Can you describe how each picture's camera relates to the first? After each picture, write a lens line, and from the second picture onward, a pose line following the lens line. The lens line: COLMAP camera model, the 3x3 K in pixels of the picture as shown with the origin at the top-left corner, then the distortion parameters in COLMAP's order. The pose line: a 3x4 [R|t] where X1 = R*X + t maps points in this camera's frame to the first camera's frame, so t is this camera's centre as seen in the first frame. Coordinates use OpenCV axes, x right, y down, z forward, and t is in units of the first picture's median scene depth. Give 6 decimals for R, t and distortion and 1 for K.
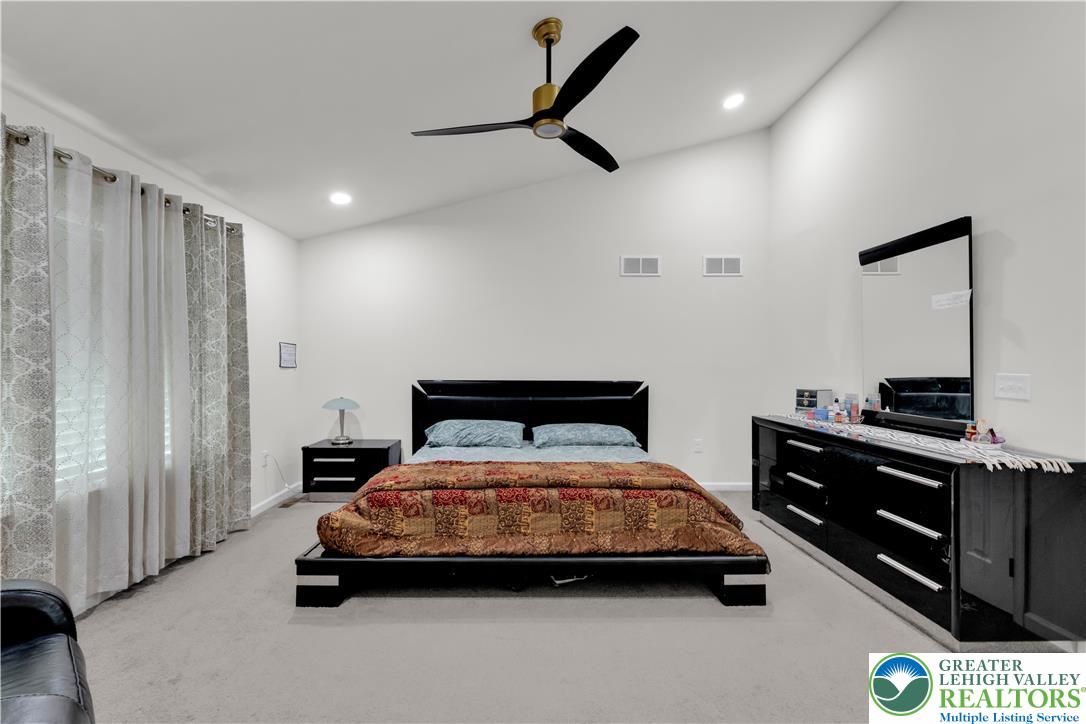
lens RADIAL K [[471.4, 0, 536.3], [0, 471.4, 360.9], [0, 0, 1]] dist [-0.000323, -0.000339]
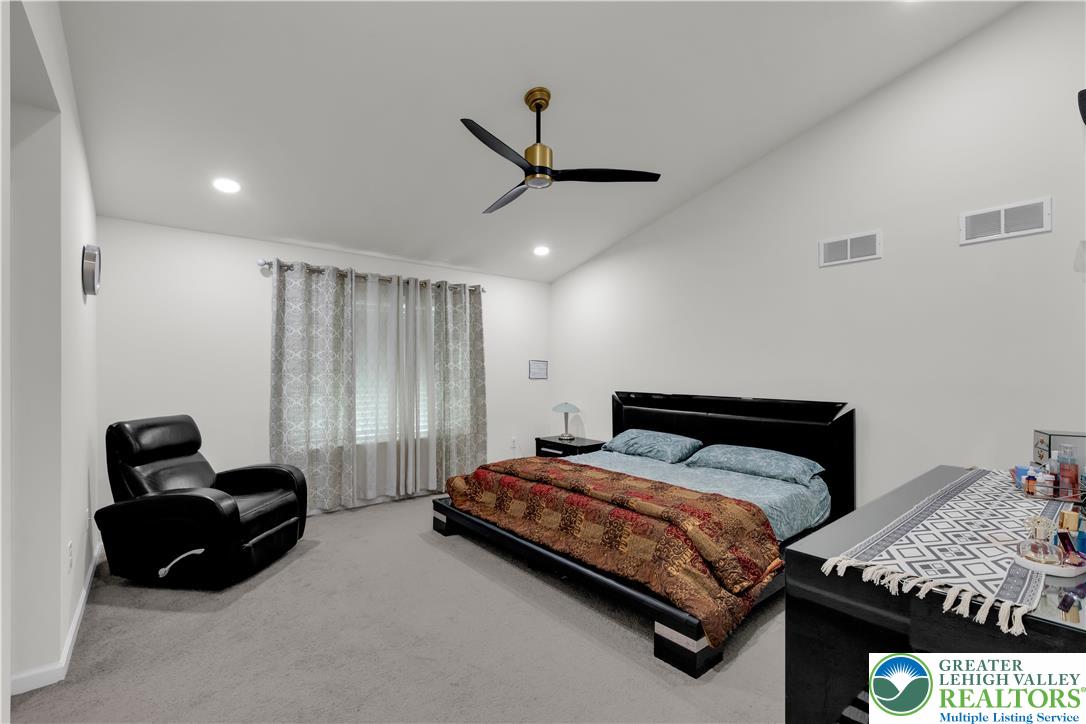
lens RADIAL K [[471.4, 0, 531.4], [0, 471.4, 369.4], [0, 0, 1]] dist [-0.000323, -0.000339]
pose [[0.619342, -0.002958, -0.785116, 0.670846], [0.004011, 0.999992, -0.000603, -0.015776], [0.785111, -0.002776, 0.619348, 0.185928]]
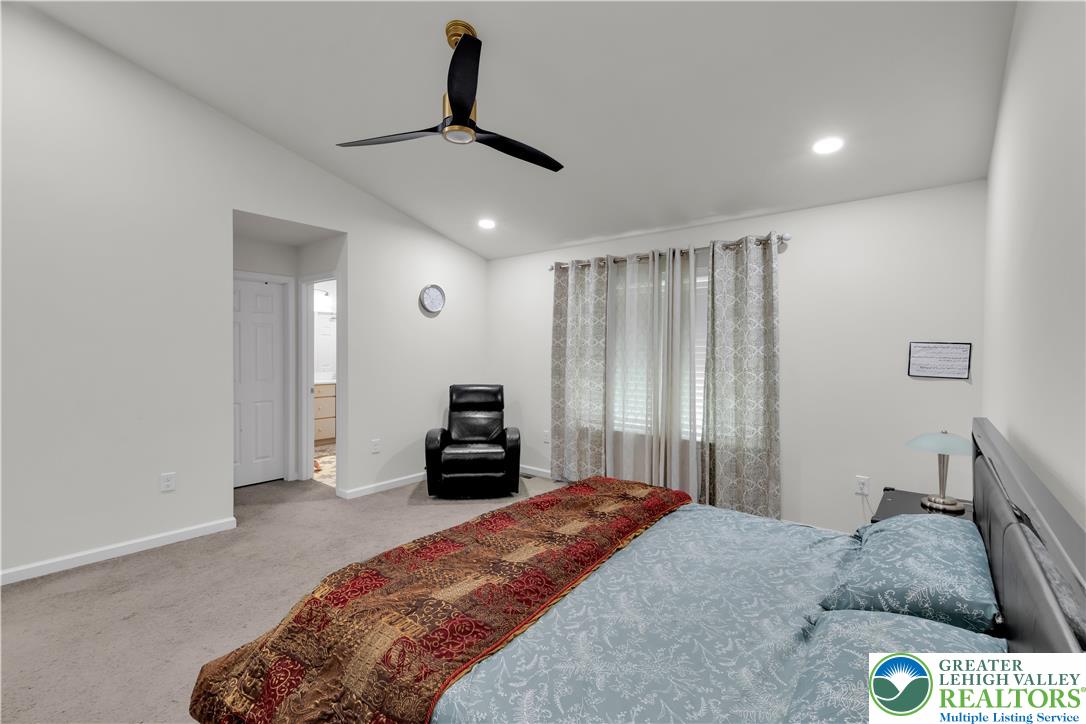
lens RADIAL K [[471.4, 0, 543.8], [0, 471.4, 353.2], [0, 0, 1]] dist [-0.000323, -0.000339]
pose [[-0.650743, 0.003276, -0.759291, 0.466070], [-0.001983, 0.999980, 0.006013, -0.031015], [0.759295, 0.005419, -0.650724, 1.285767]]
